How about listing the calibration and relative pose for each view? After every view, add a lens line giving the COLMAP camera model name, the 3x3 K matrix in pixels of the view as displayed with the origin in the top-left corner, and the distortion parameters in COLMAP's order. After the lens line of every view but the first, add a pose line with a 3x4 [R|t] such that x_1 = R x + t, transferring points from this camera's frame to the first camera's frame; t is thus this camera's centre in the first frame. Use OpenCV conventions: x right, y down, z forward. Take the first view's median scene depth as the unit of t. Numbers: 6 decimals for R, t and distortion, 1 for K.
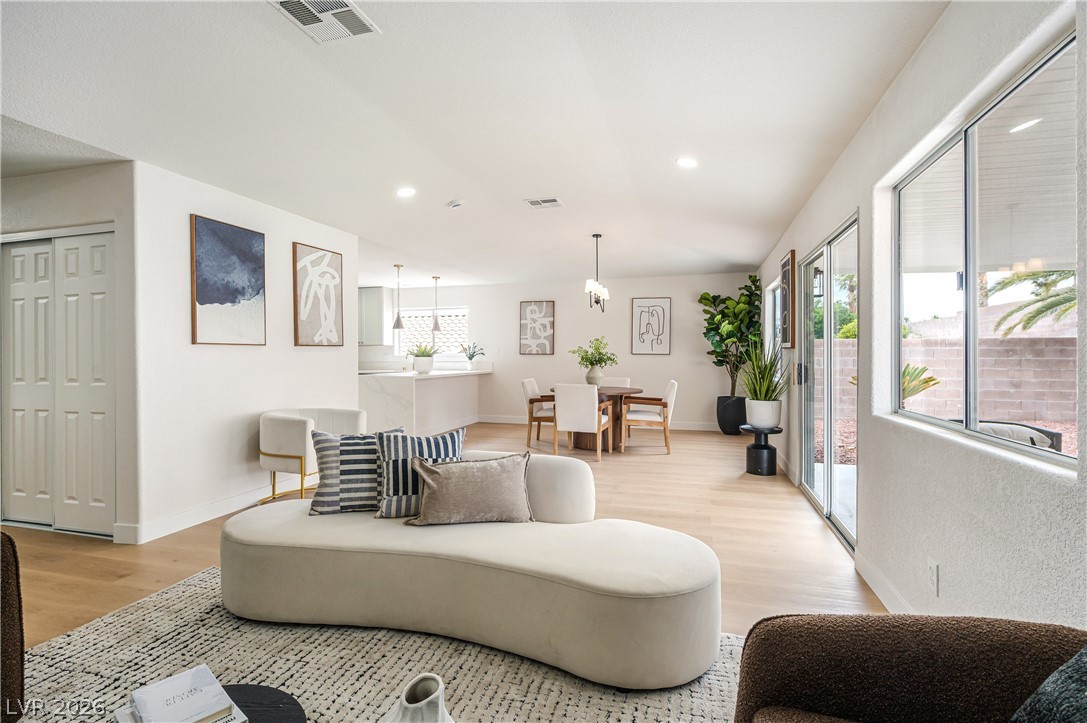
lens RADIAL K [[497.0, 0, 554.2], [0, 497.0, 359.2], [0, 0, 1]] dist [-0.002804, 0.000678]
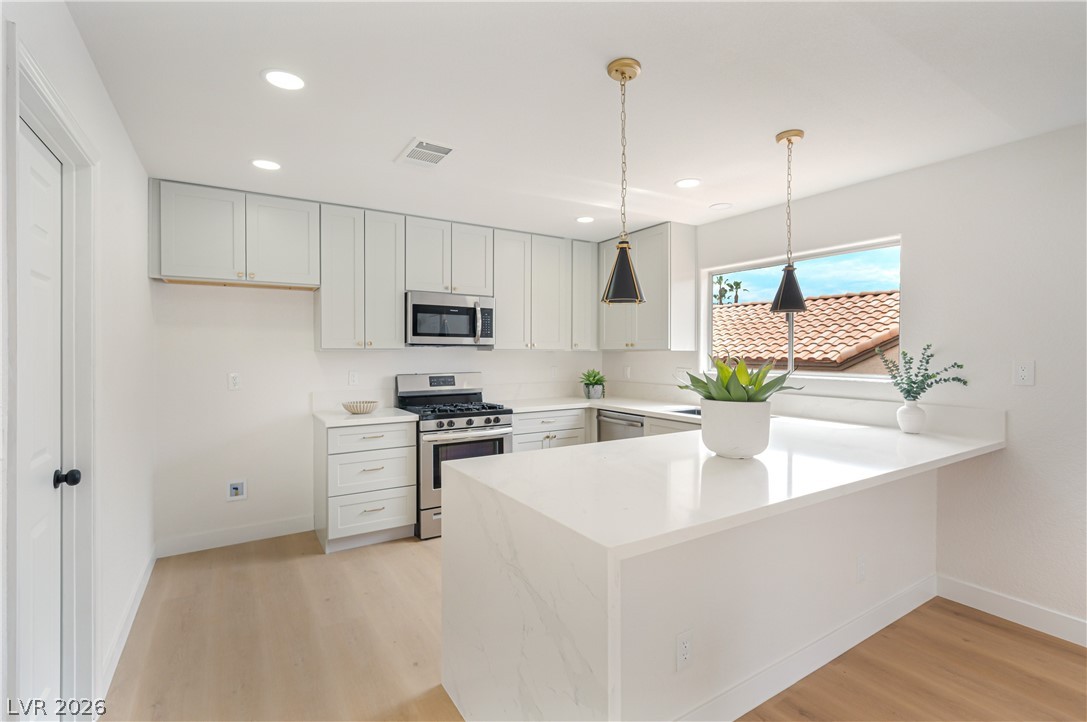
lens RADIAL K [[497.0, 0, 544.0], [0, 497.0, 355.0], [0, 0, 1]] dist [-0.002804, 0.000678]
pose [[0.745734, 0.008620, -0.666189, -0.182284], [-0.007074, 0.999962, 0.005020, -0.036244], [0.666207, 0.000969, 0.745766, 0.835162]]
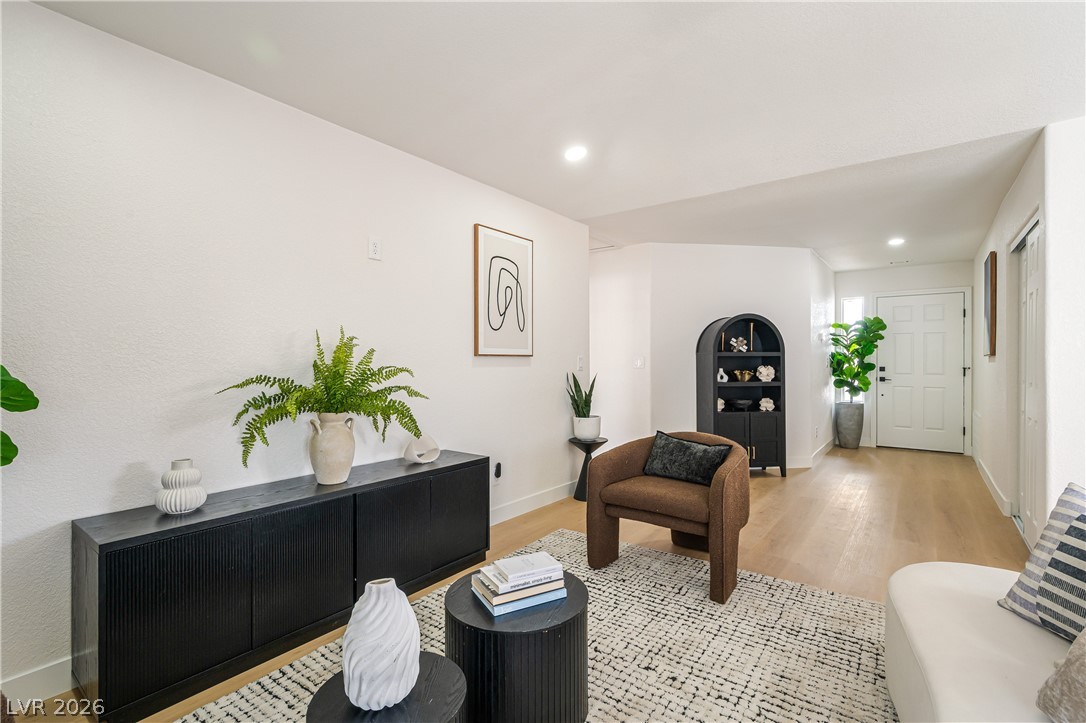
lens RADIAL K [[496.5, 0, 543.6], [0, 496.5, 362.4], [0, 0, 1]] dist [-0.002804, 0.000678]
pose [[-0.367557, 0.006278, -0.929980, 0.115490], [-0.004797, 0.999951, 0.008647, -0.001532], [0.929989, 0.007639, -0.367509, 0.241722]]
